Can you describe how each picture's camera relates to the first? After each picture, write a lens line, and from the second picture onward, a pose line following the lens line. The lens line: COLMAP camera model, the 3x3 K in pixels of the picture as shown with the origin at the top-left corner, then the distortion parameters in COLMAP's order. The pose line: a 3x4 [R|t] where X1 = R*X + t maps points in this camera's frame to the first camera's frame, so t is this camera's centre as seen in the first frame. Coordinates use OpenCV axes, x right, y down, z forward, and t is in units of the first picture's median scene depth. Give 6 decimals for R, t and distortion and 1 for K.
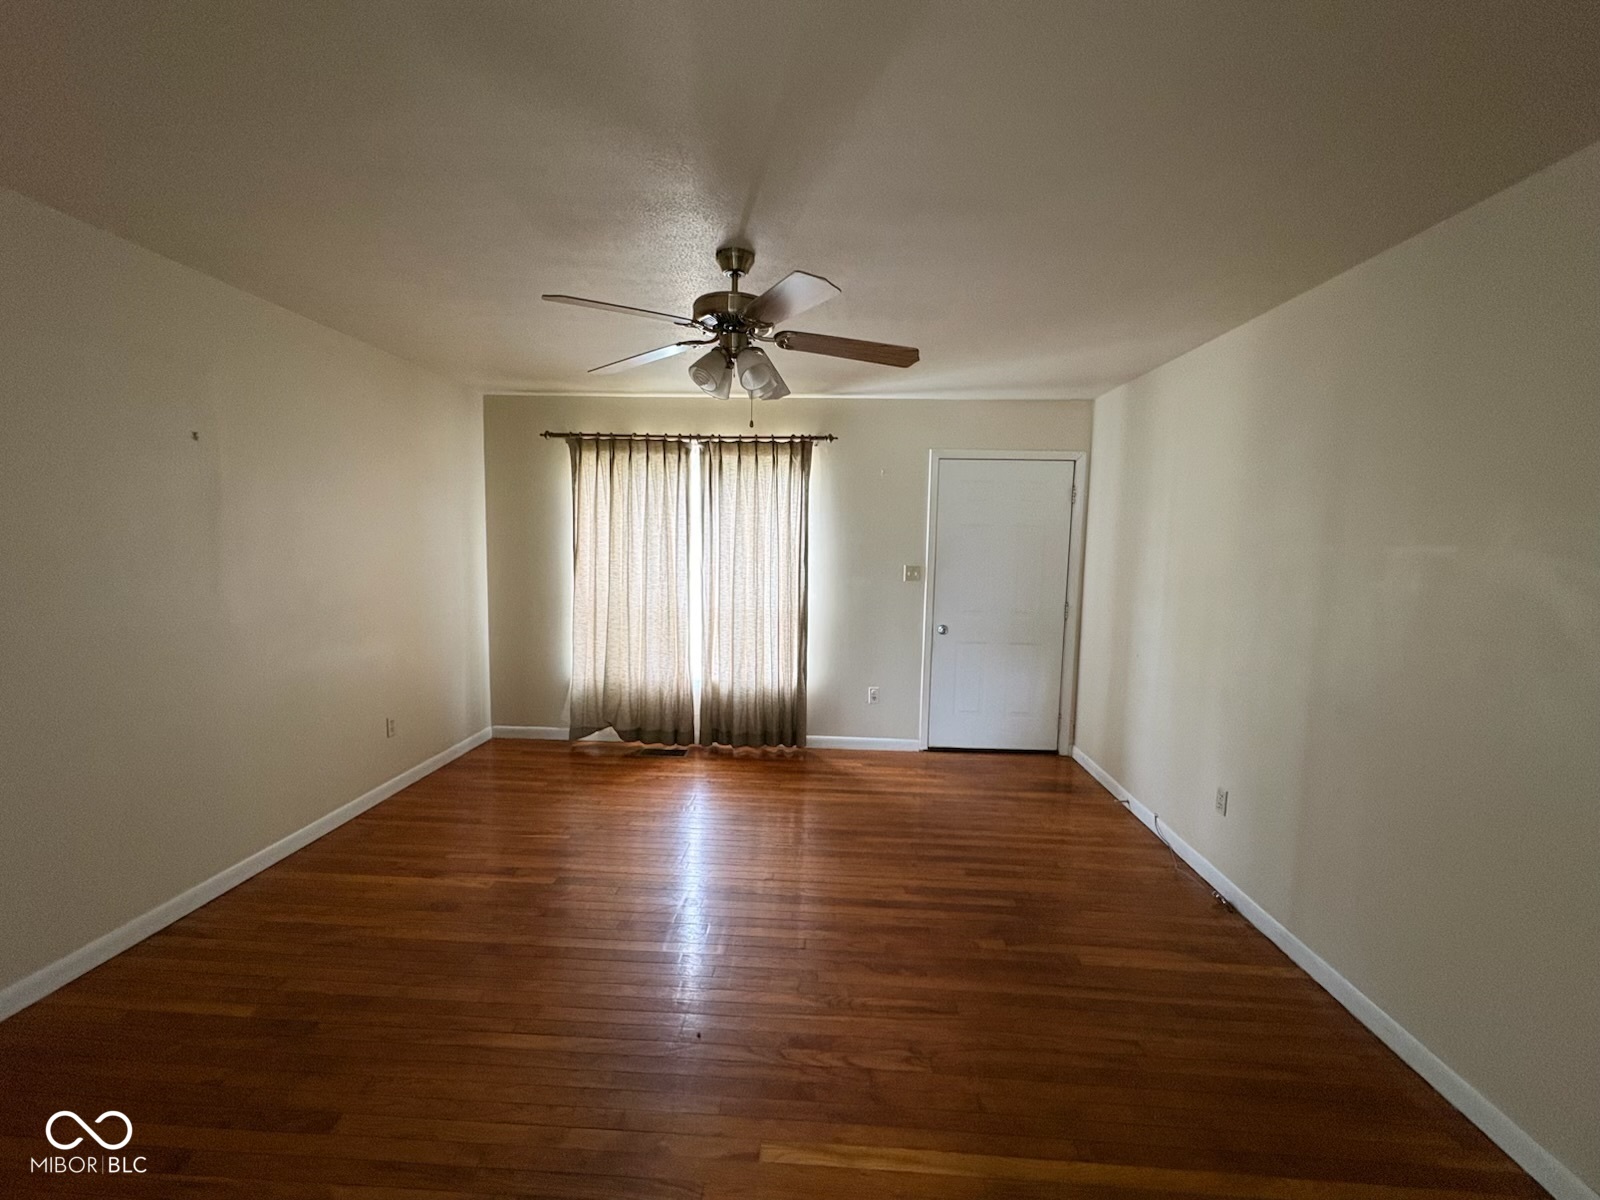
lens RADIAL K [[639.0, 0, 794.9], [0, 639.0, 599.0], [0, 0, 1]] dist [0.000703, 0.000356]
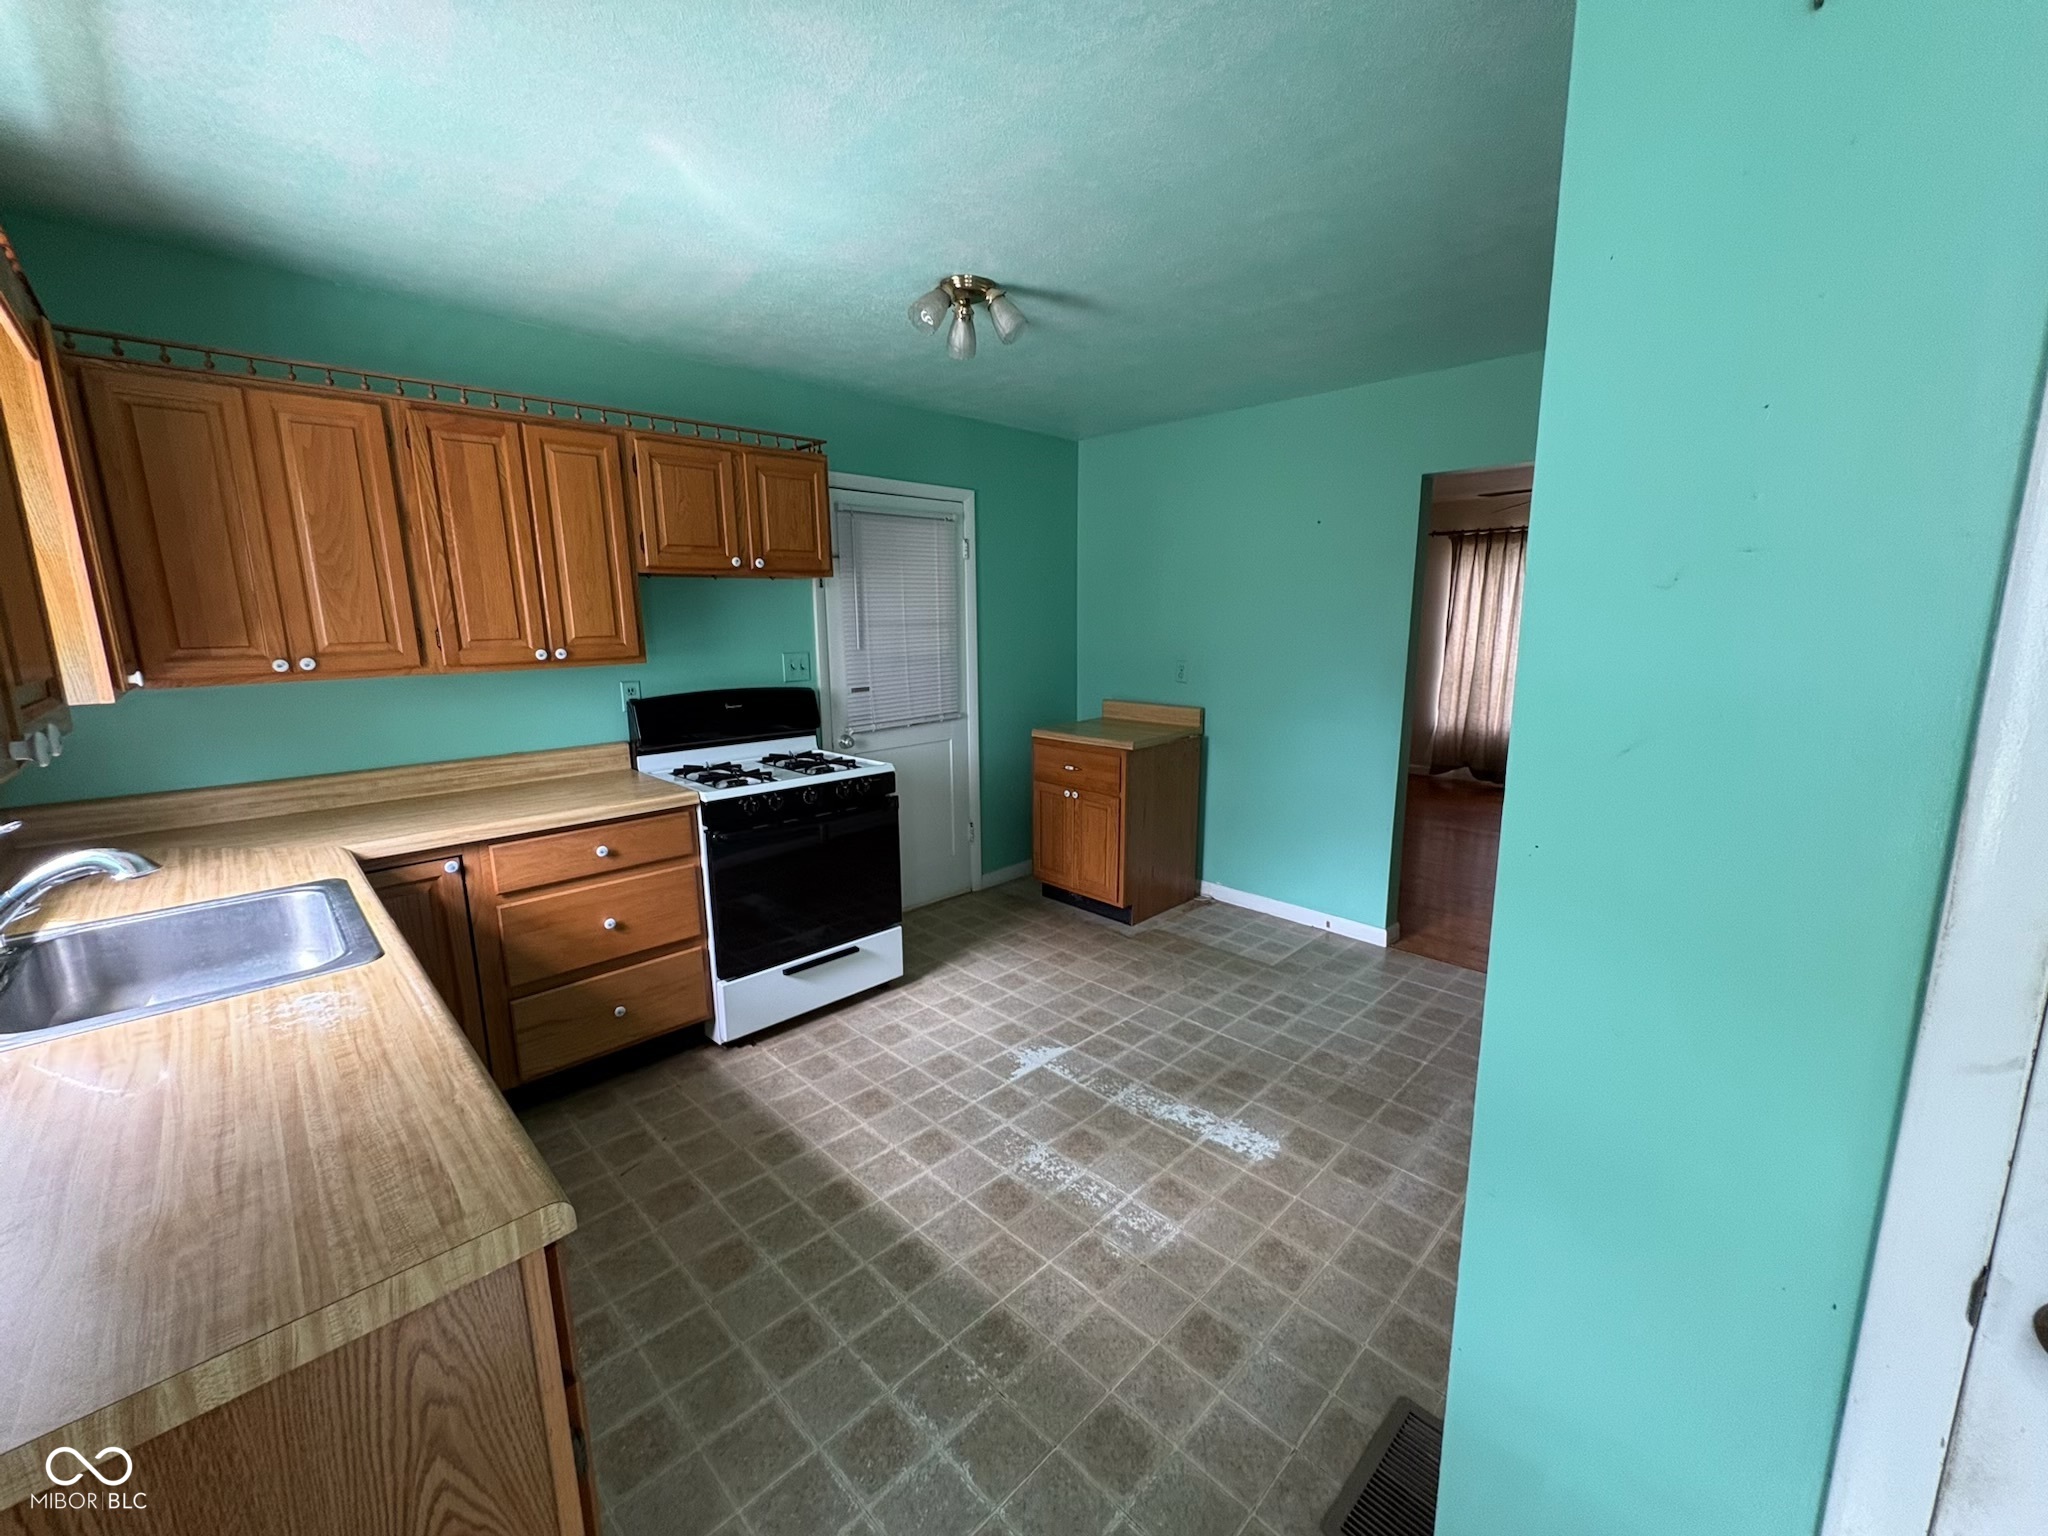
lens RADIAL K [[818.0, 0, 1022.1], [0, 818.0, 767.3], [0, 0, 1]] dist [0.000703, 0.000356]
pose [[0.736804, 0.098663, -0.668869, 0.150382], [-0.036379, 0.993647, 0.106497, 0.064659], [0.675128, -0.054135, 0.735712, -0.800966]]
